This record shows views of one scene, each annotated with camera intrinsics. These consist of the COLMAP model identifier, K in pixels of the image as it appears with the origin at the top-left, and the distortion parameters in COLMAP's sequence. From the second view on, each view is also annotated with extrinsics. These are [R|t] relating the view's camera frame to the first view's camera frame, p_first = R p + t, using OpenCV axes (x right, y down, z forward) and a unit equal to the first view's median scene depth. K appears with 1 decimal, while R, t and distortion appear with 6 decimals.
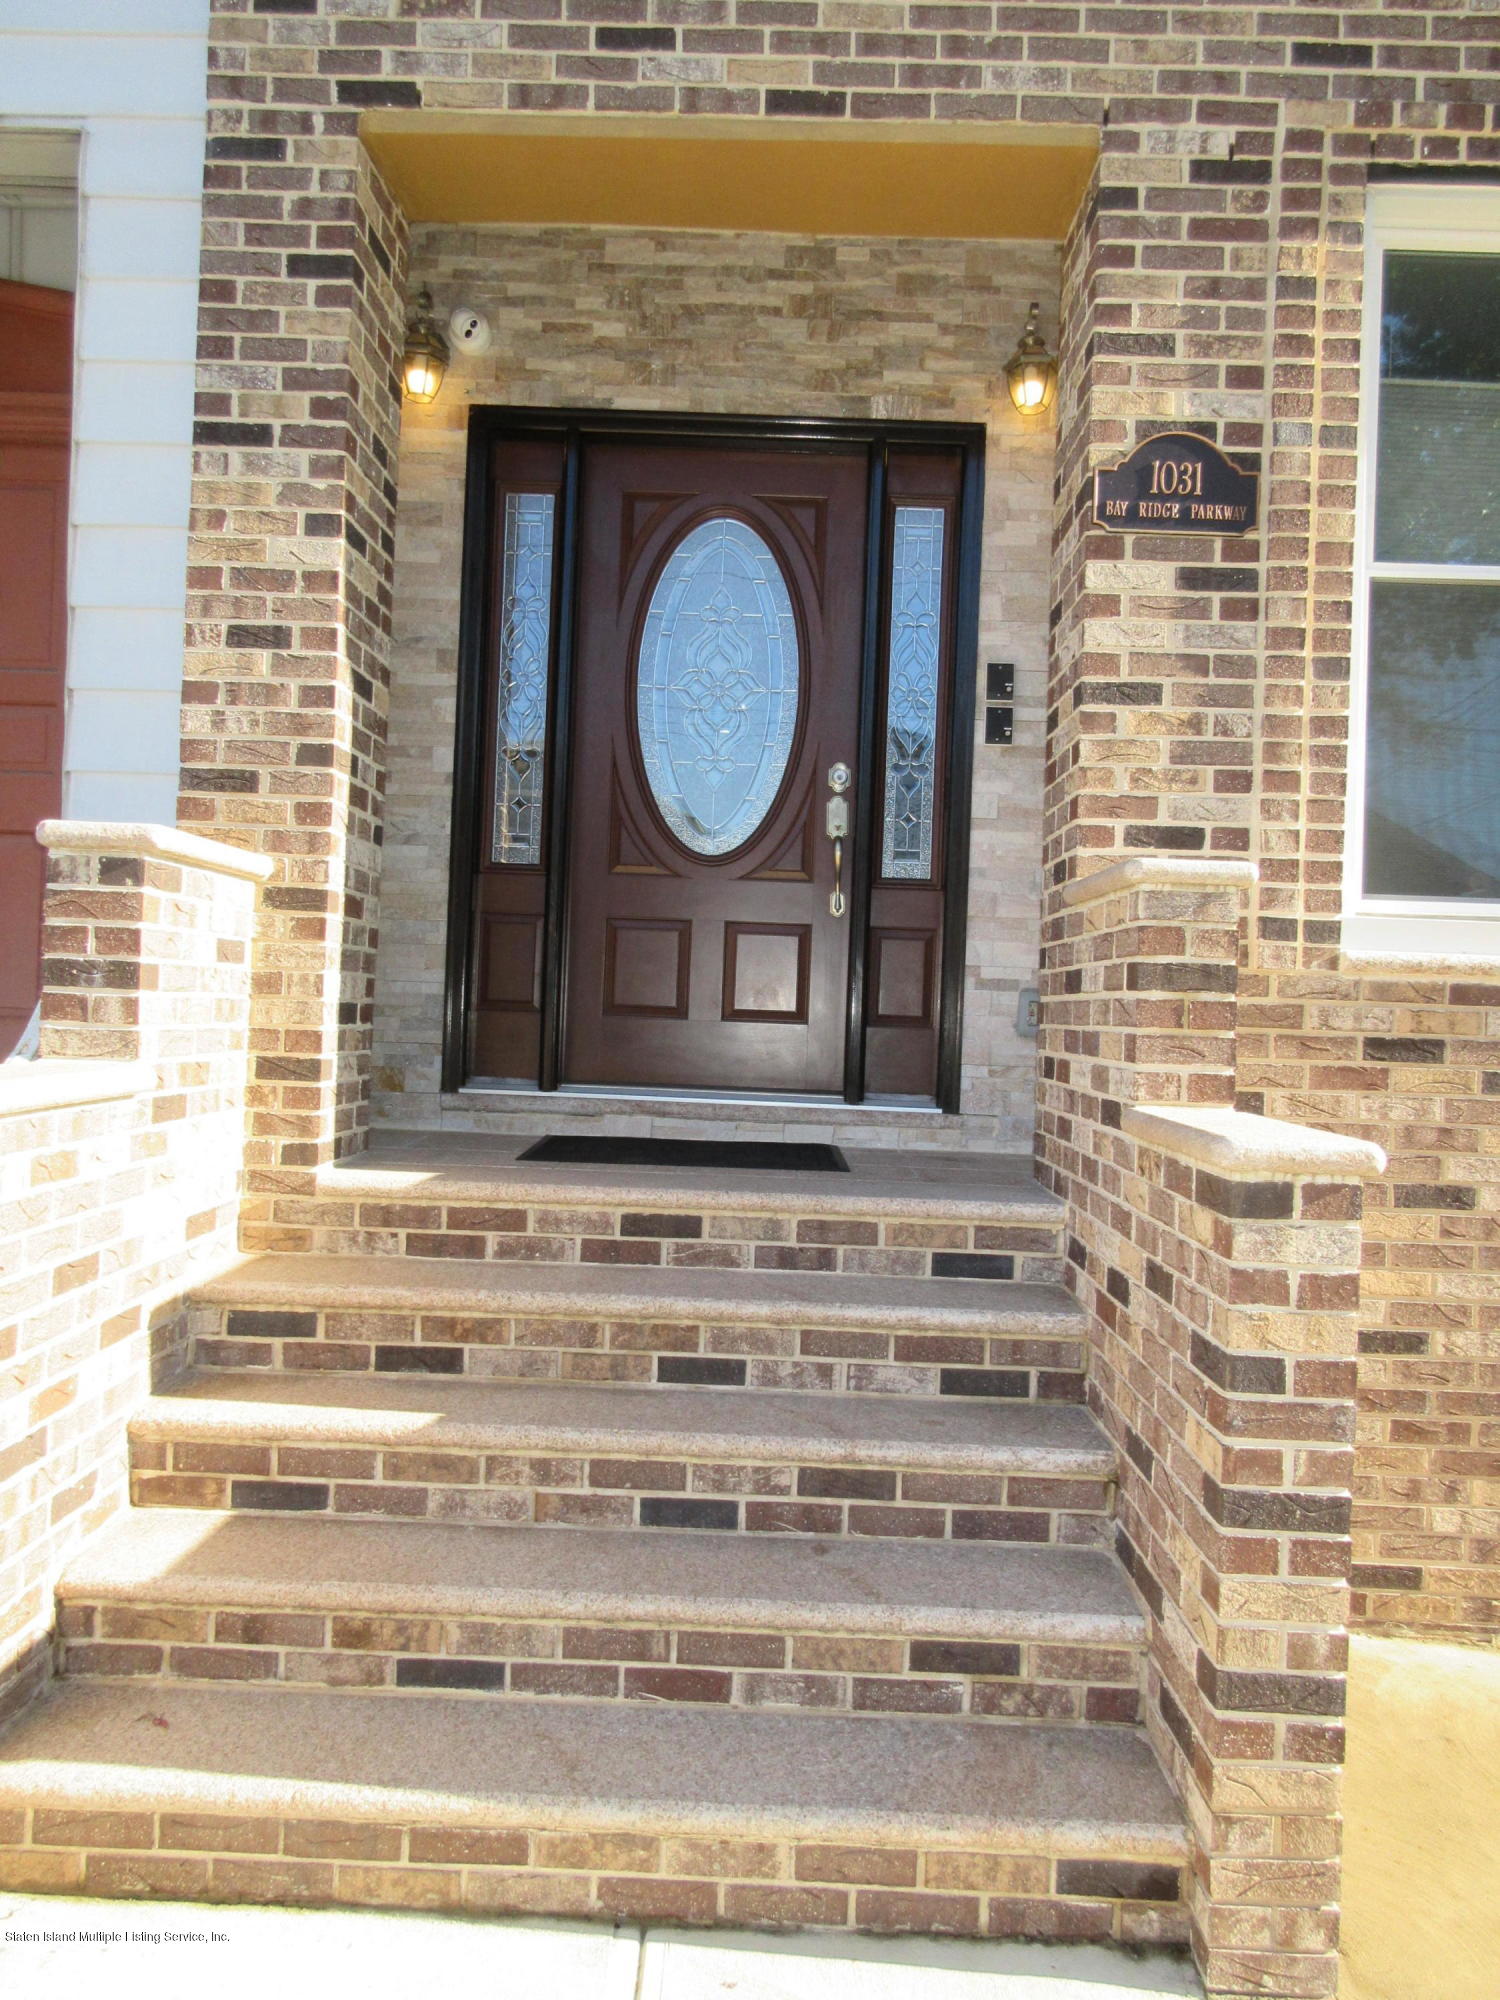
lens RADIAL K [[1490.5, 0, 751.0], [0, 1490.5, 989.5], [0, 0, 1]] dist [0.011379, -0.006437]
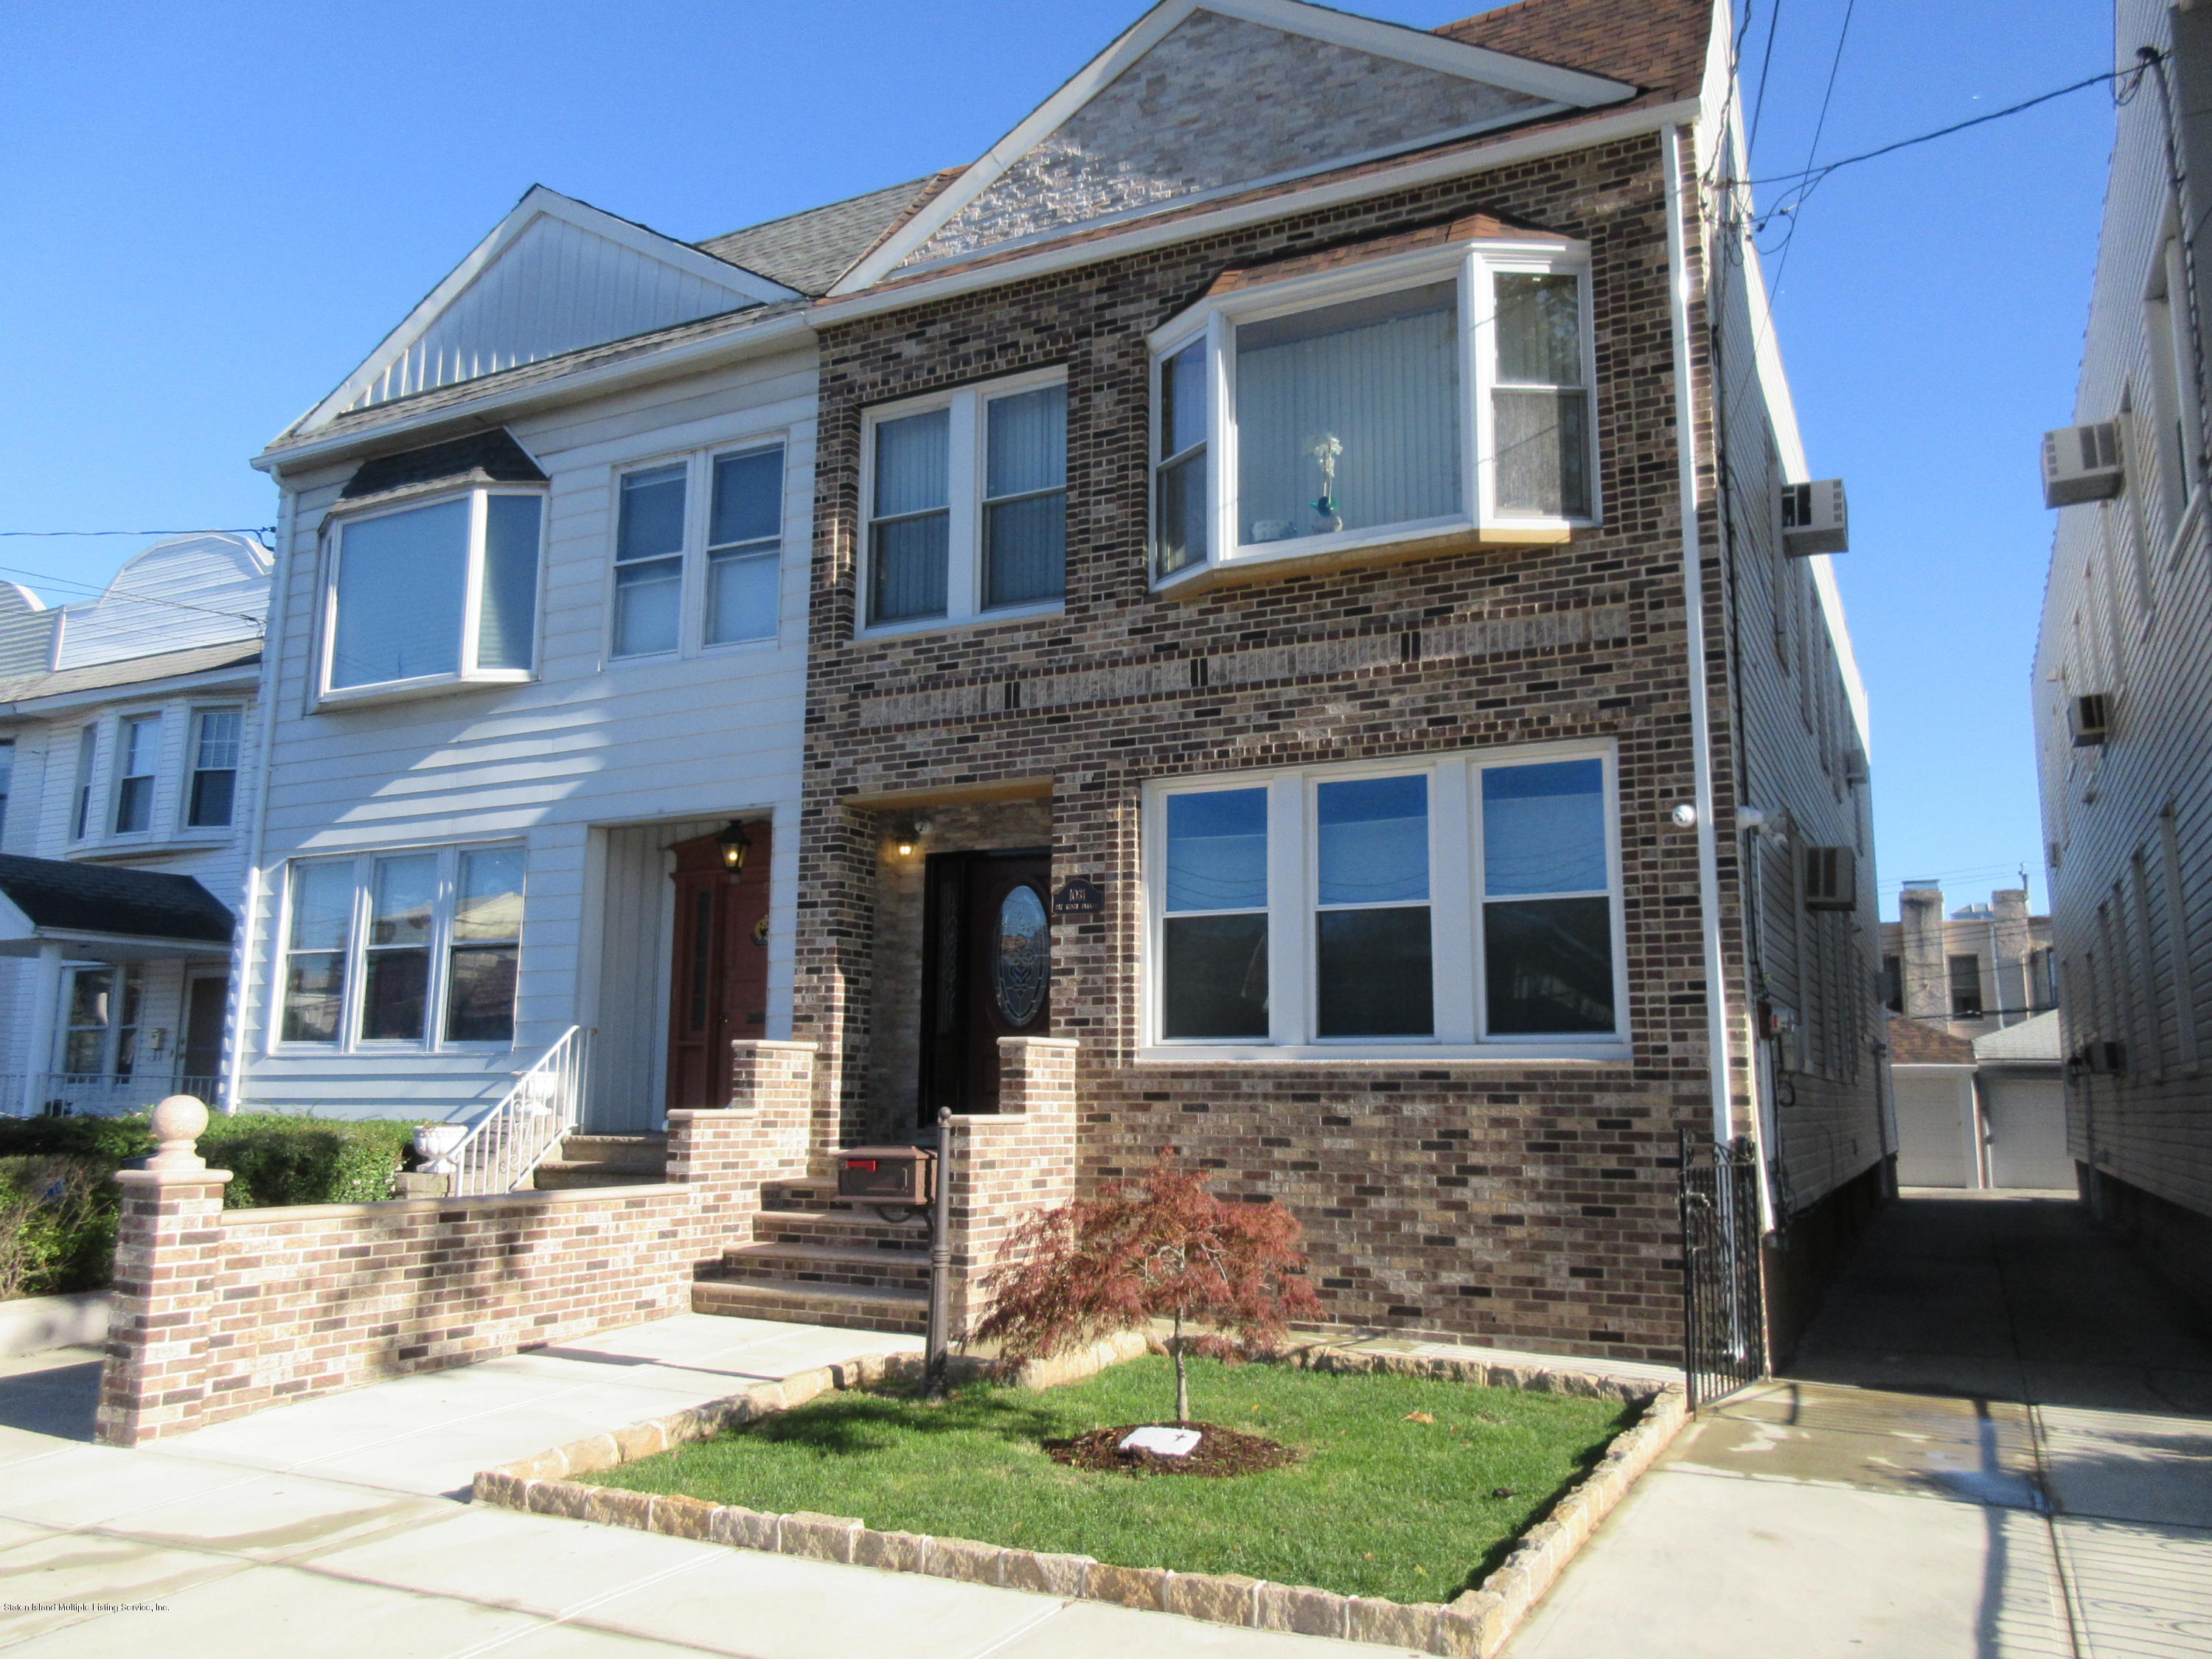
lens RADIAL K [[1648.5, 0, 1101.7], [0, 1648.5, 828.9], [0, 0, 1]] dist [0.011379, -0.006437]
pose [[0.894567, -0.100491, -0.435489, 1.698225], [0.028817, 0.985336, -0.168175, 0.062130], [0.446003, 0.137895, 0.884345, -1.763022]]
